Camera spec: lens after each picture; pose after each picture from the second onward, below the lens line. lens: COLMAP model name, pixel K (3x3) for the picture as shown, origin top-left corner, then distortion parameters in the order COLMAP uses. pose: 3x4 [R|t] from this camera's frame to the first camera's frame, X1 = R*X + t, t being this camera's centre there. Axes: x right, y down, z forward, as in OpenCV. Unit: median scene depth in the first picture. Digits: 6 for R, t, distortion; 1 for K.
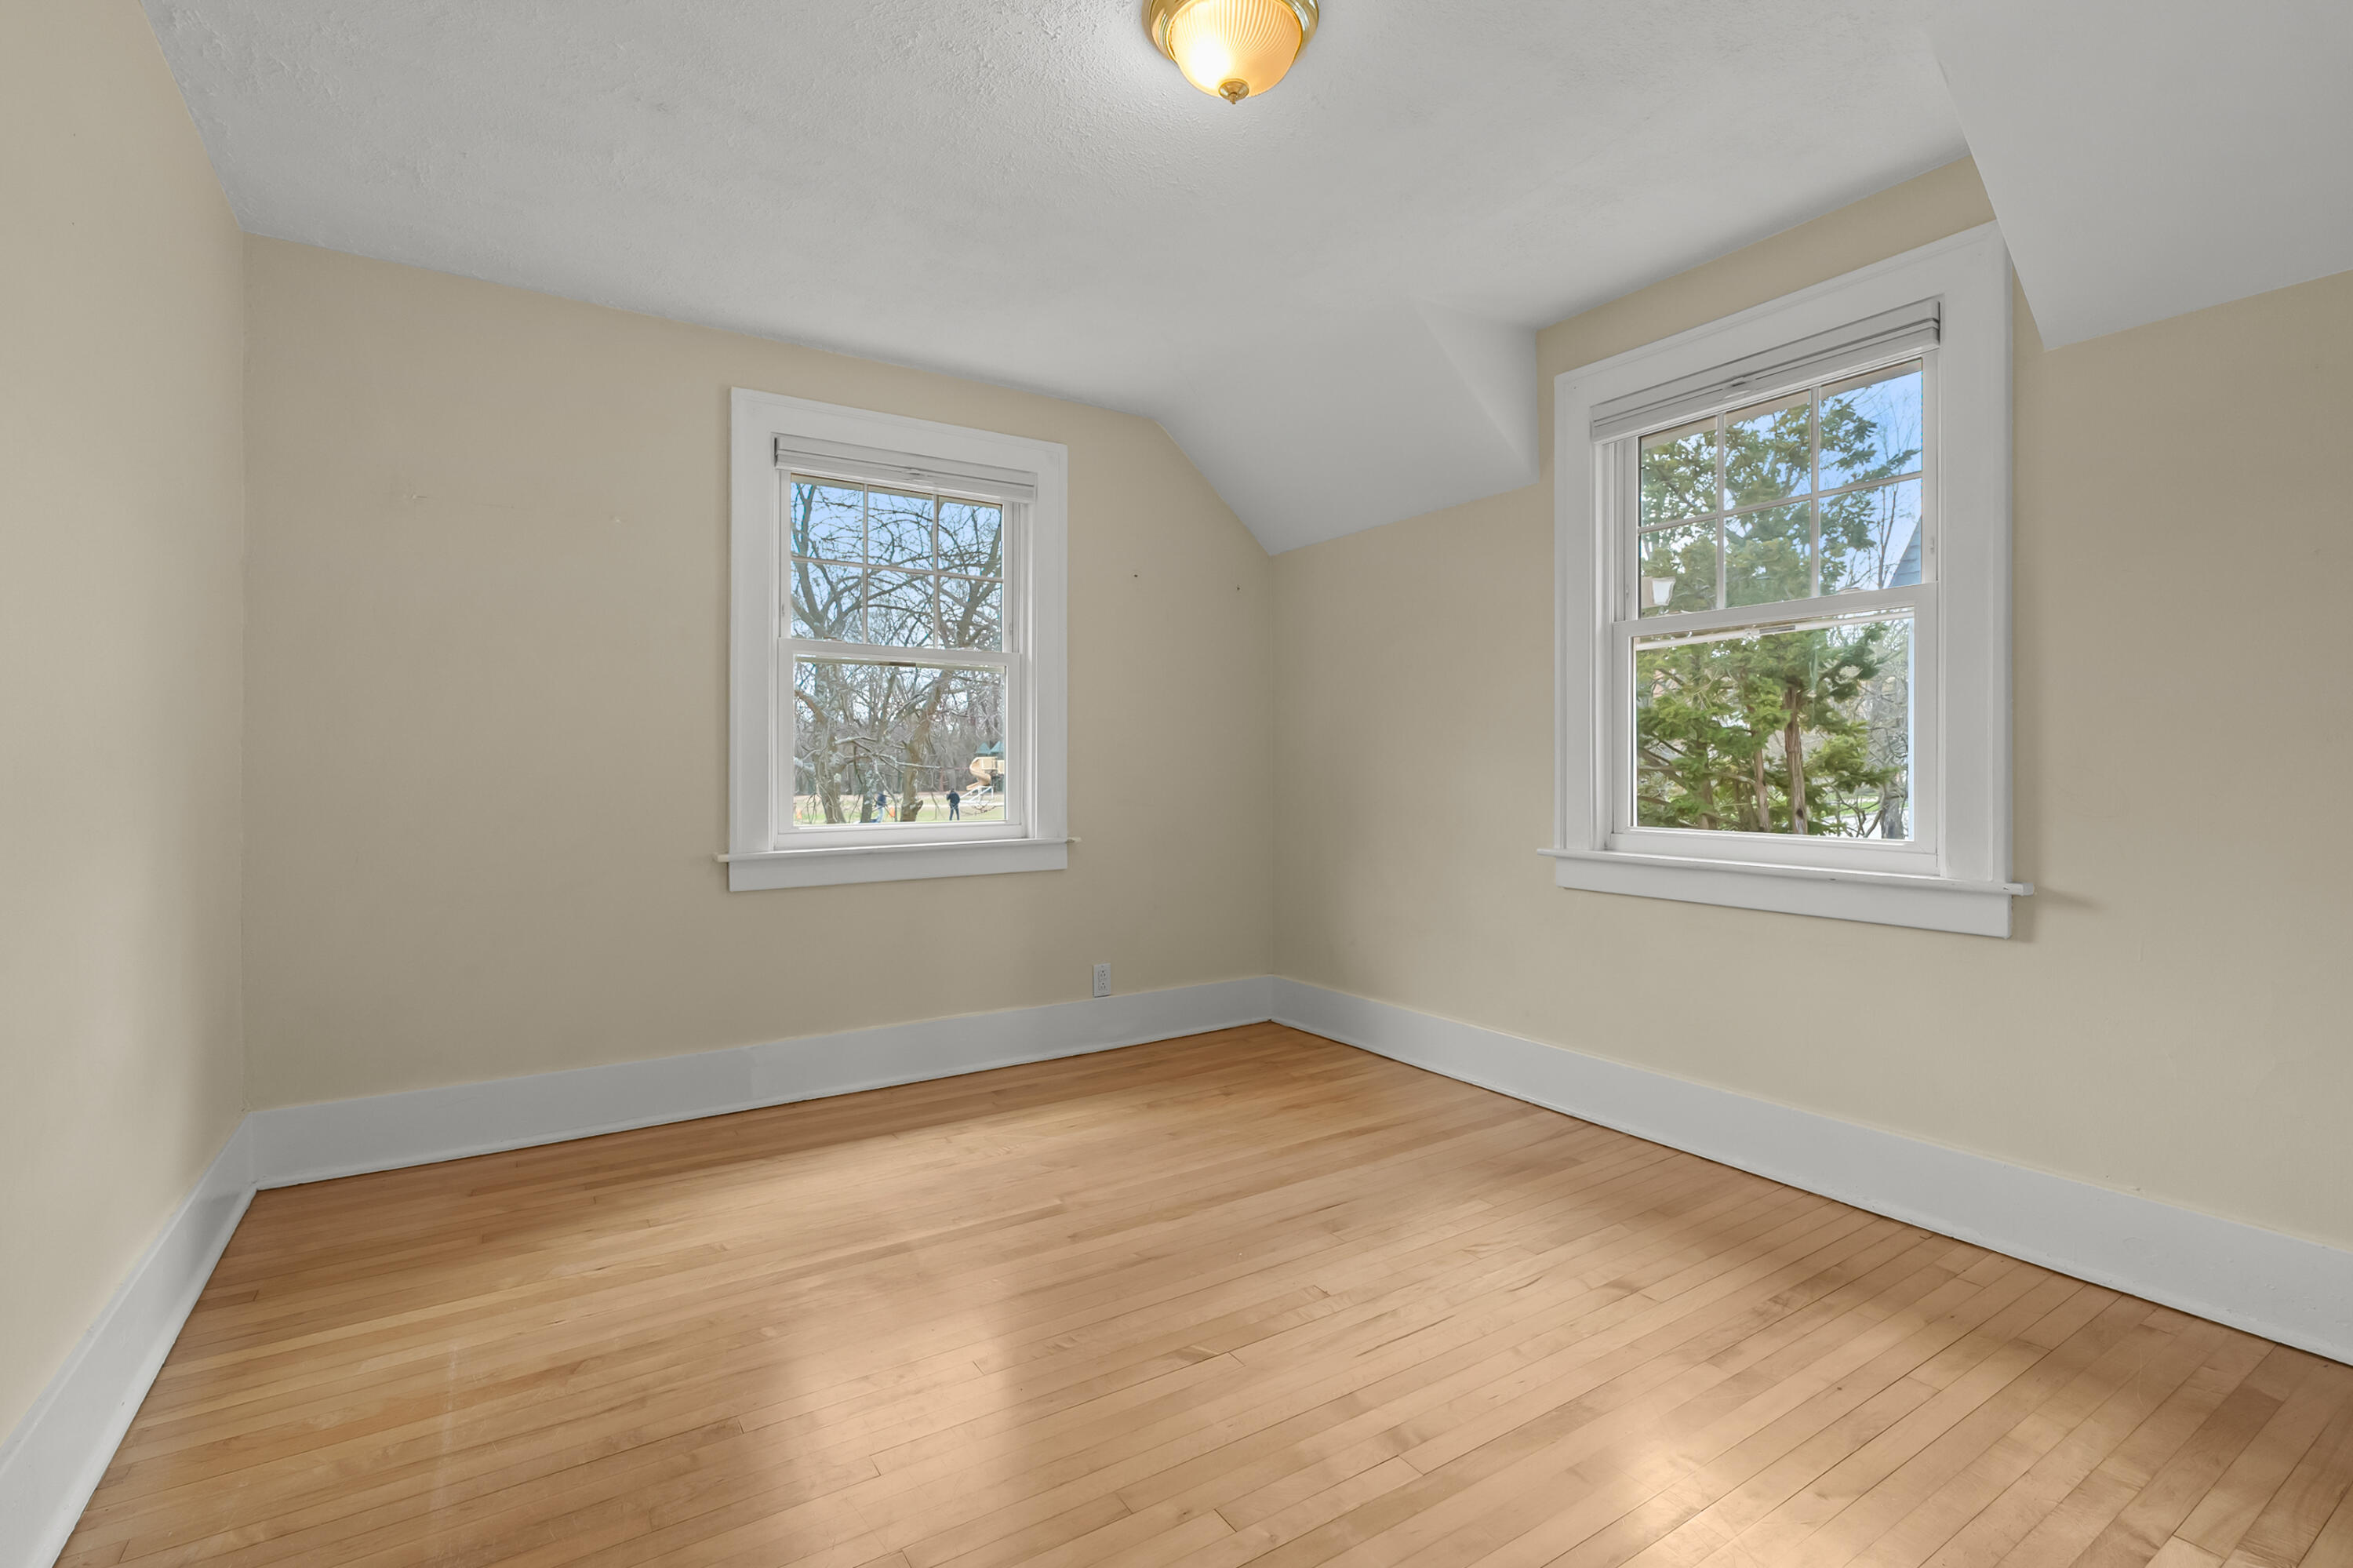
lens RADIAL K [[1060.0, 0, 1176.5], [0, 1060.0, 784.0], [0, 0, 1]] dist [-0.000518, -0.000214]
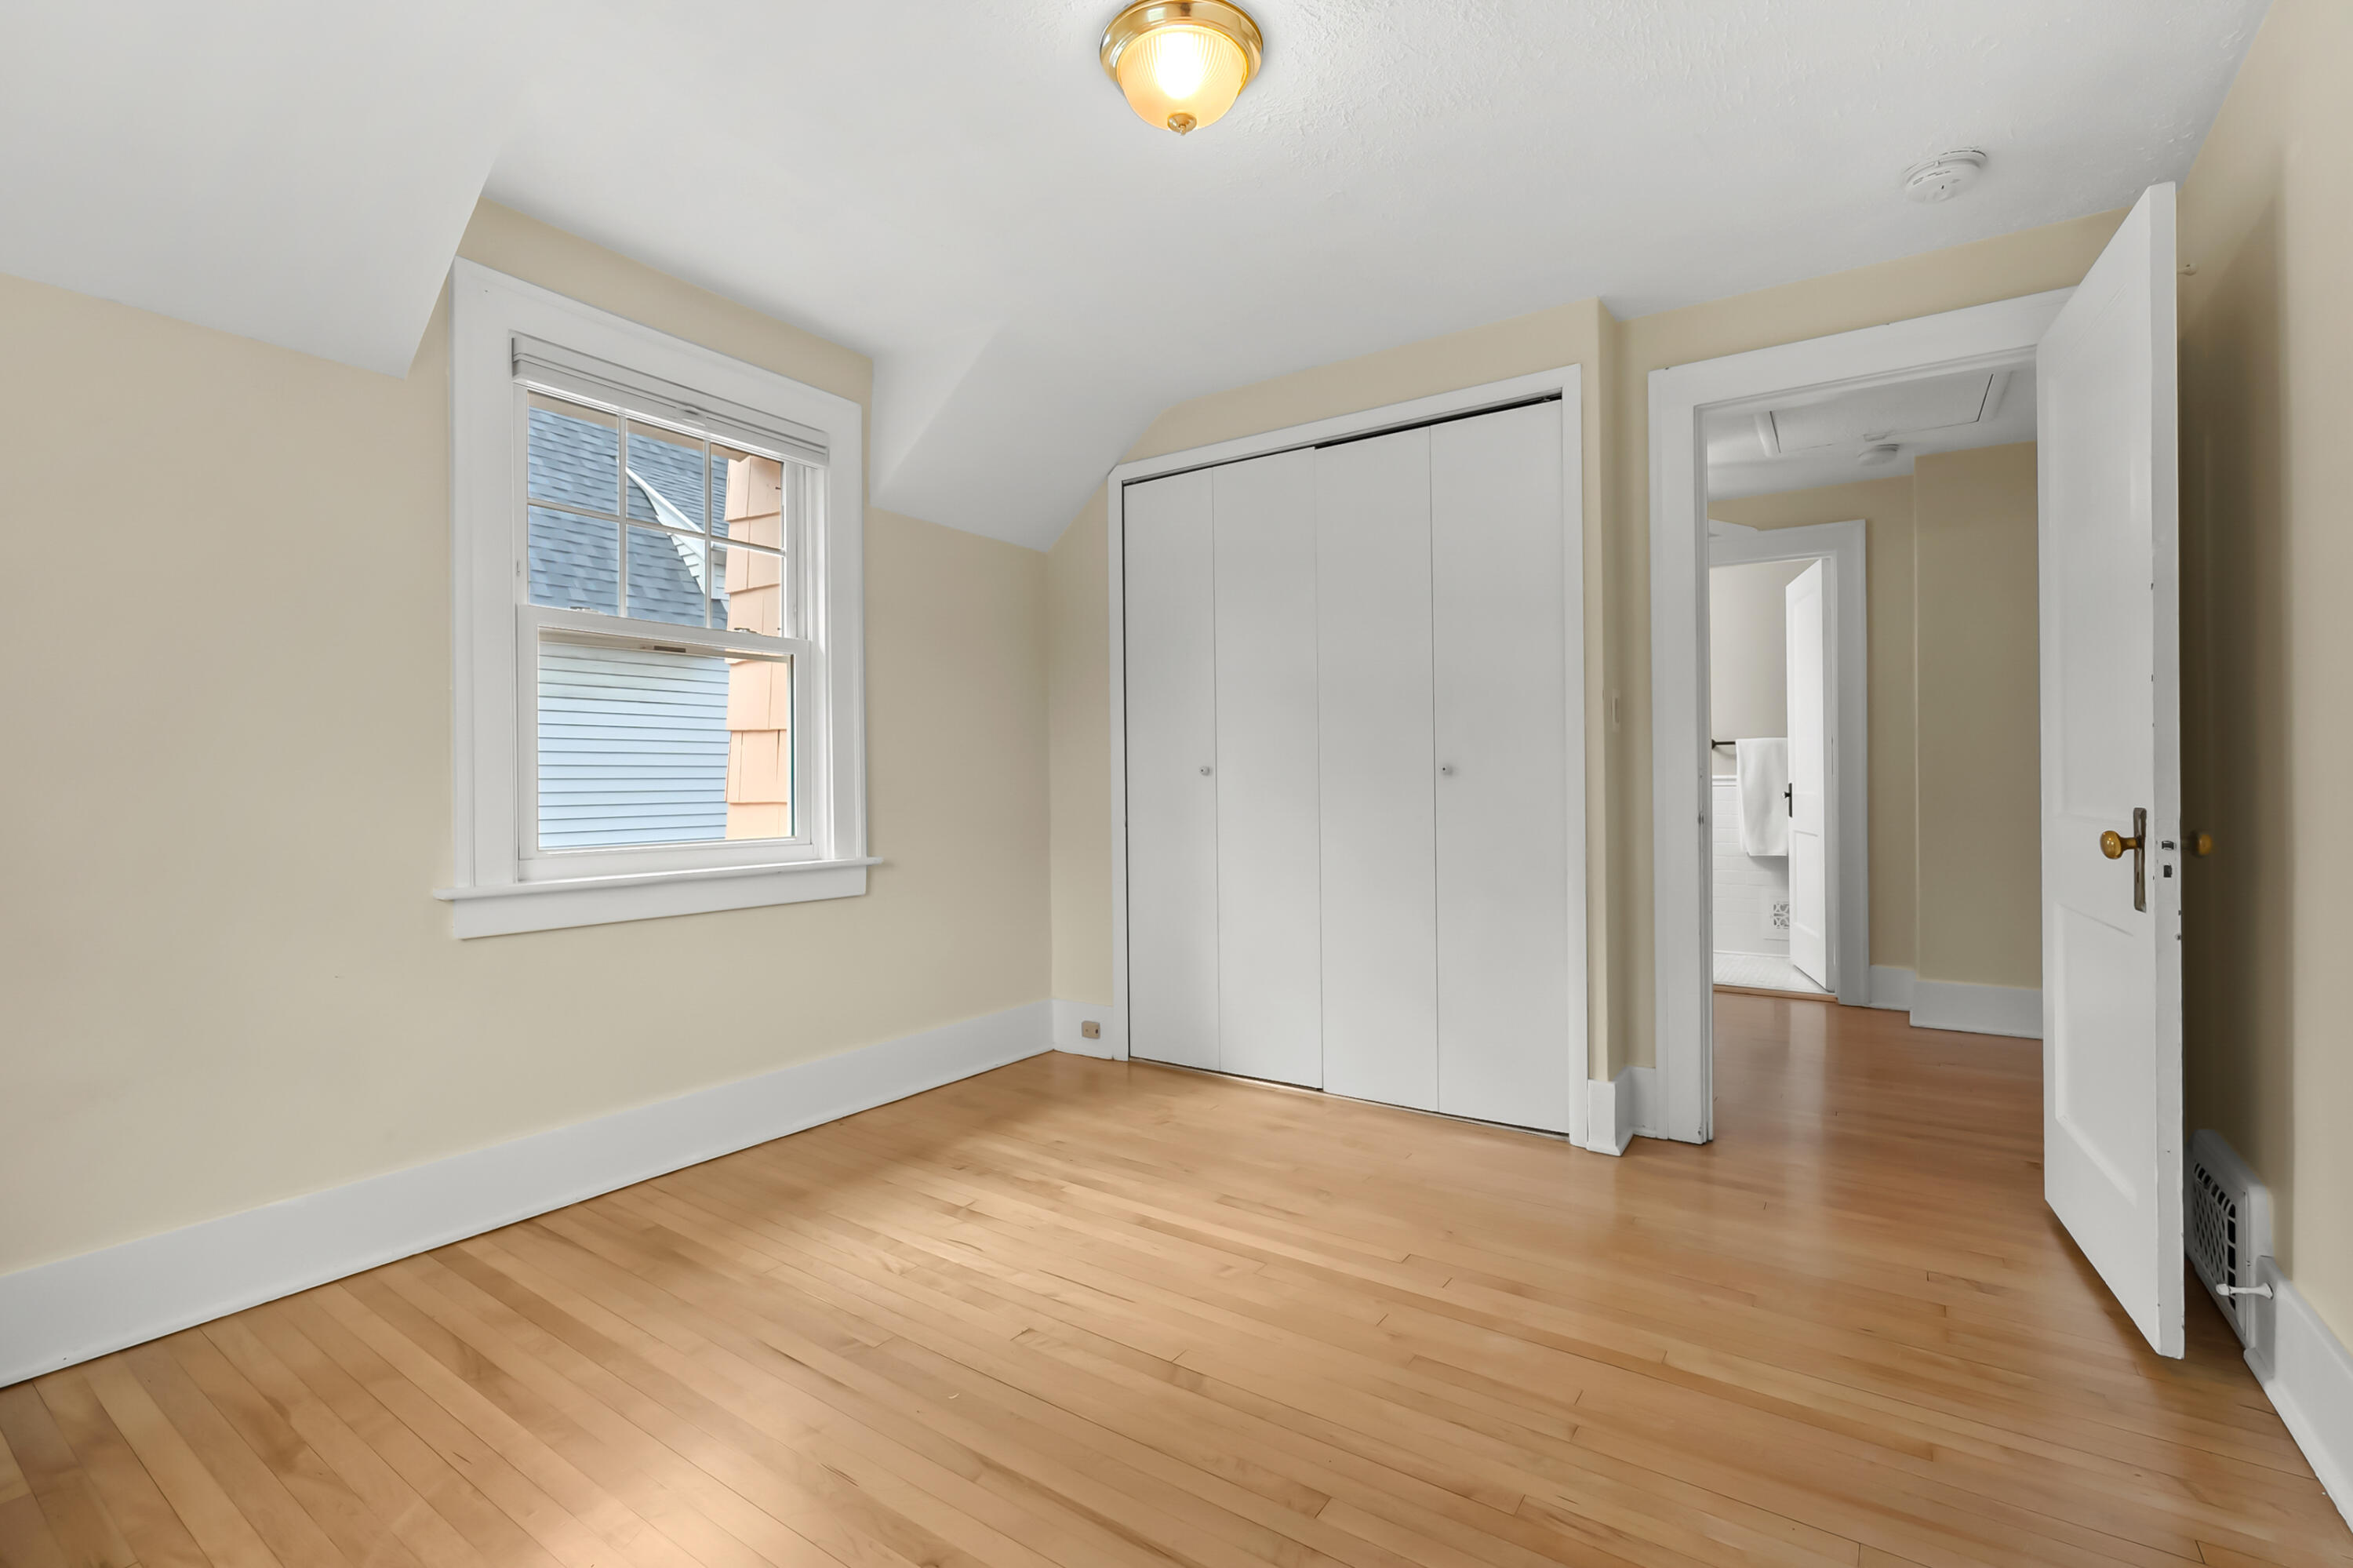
lens RADIAL K [[1026.2, 0, 1167.8], [0, 1026.2, 771.1], [0, 0, 1]] dist [0.000121, -0.000031]
pose [[-0.356926, 0.011300, 0.934064, -0.614544], [0.023104, 0.999728, -0.003266, -0.011541], [-0.933847, 0.020415, -0.357090, 0.960560]]
